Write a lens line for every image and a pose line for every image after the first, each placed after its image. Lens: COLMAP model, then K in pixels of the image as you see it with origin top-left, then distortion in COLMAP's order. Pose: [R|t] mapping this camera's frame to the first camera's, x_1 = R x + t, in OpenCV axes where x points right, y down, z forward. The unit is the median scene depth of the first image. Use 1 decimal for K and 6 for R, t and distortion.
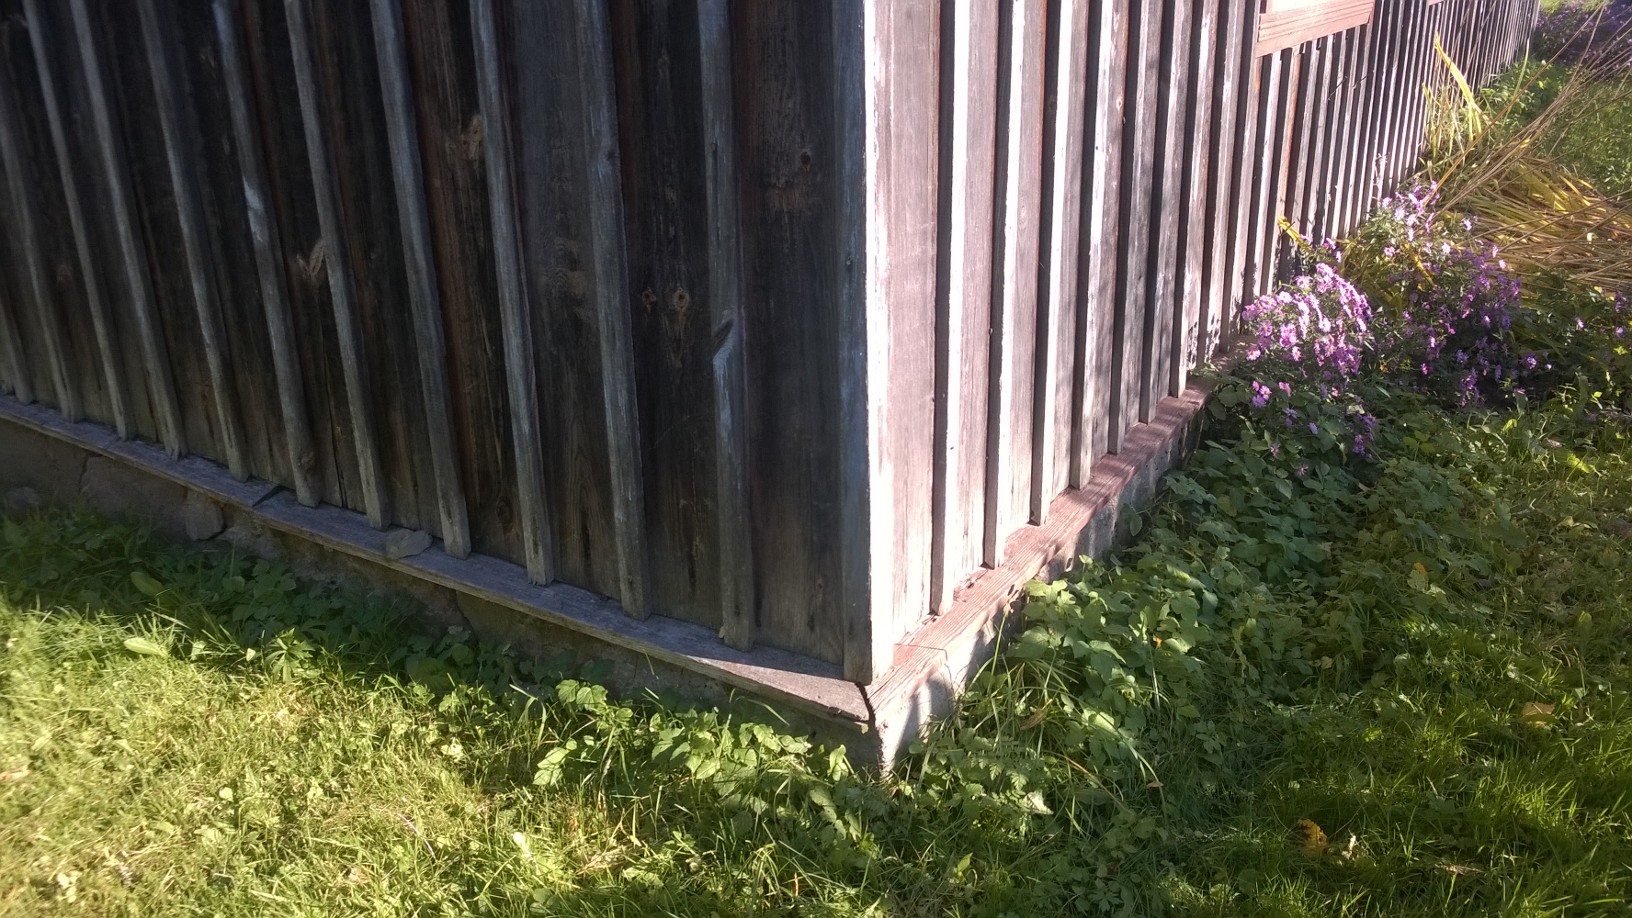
lens RADIAL K [[1325.9, 0, 820.0], [0, 1325.9, 456.7], [0, 0, 1]] dist [0.018802, -0.007331]
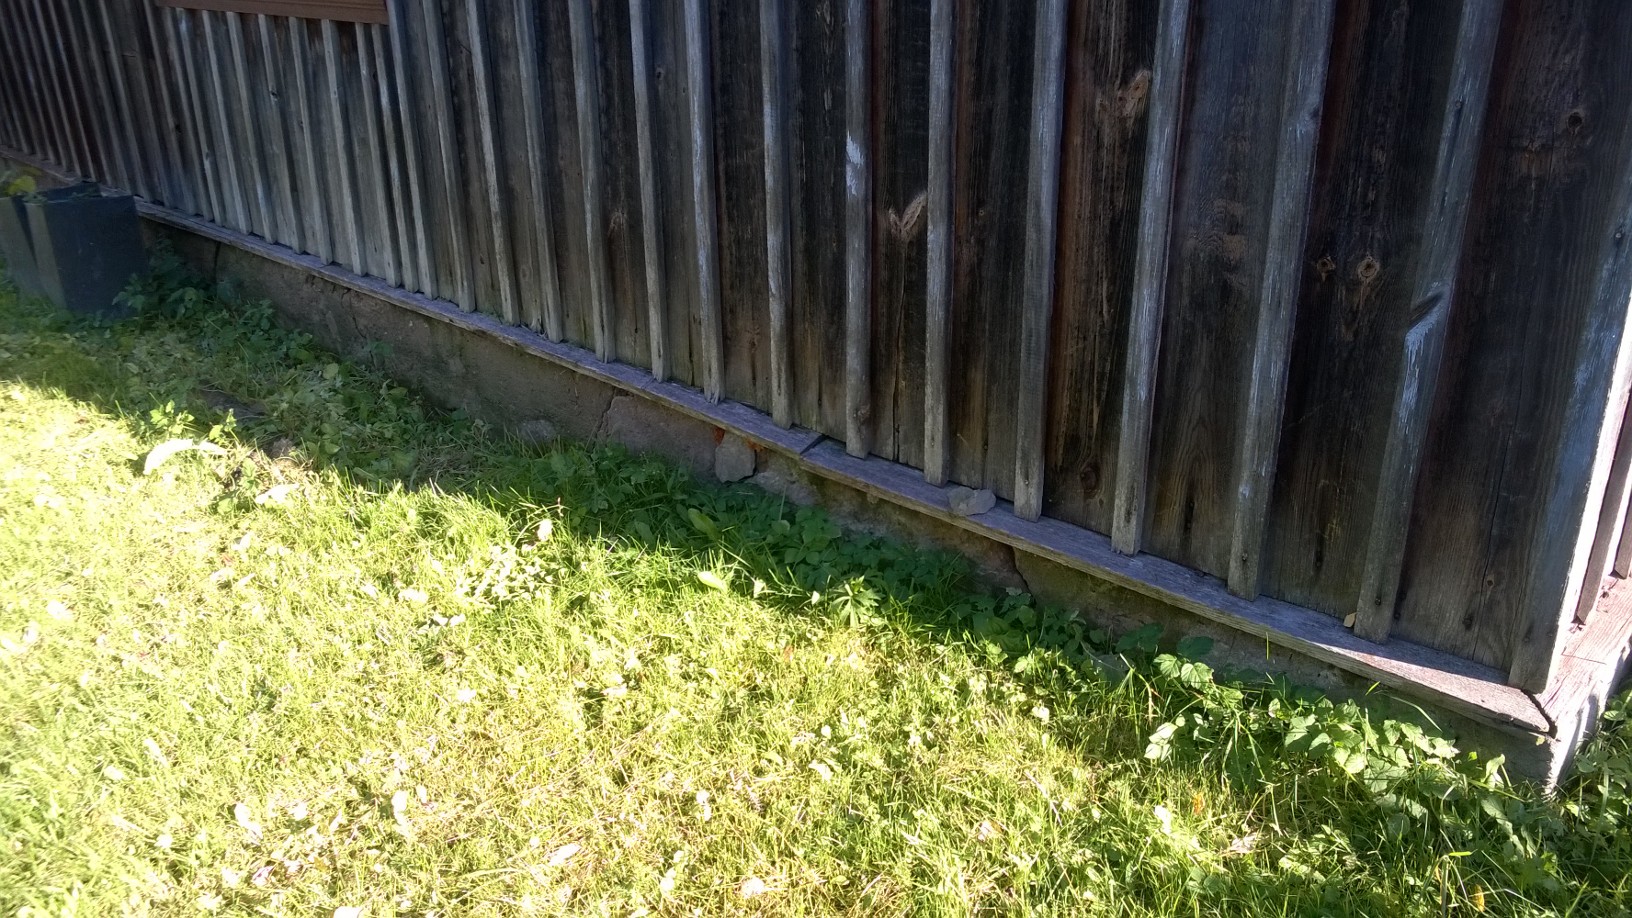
lens RADIAL K [[1325.9, 0, 820.7], [0, 1325.9, 459.2], [0, 0, 1]] dist [0.018802, -0.007331]
pose [[0.979498, 0.067772, -0.189713, -0.268131], [-0.062856, 0.997515, 0.031822, 0.009913], [0.191399, -0.019245, 0.981324, -0.005246]]
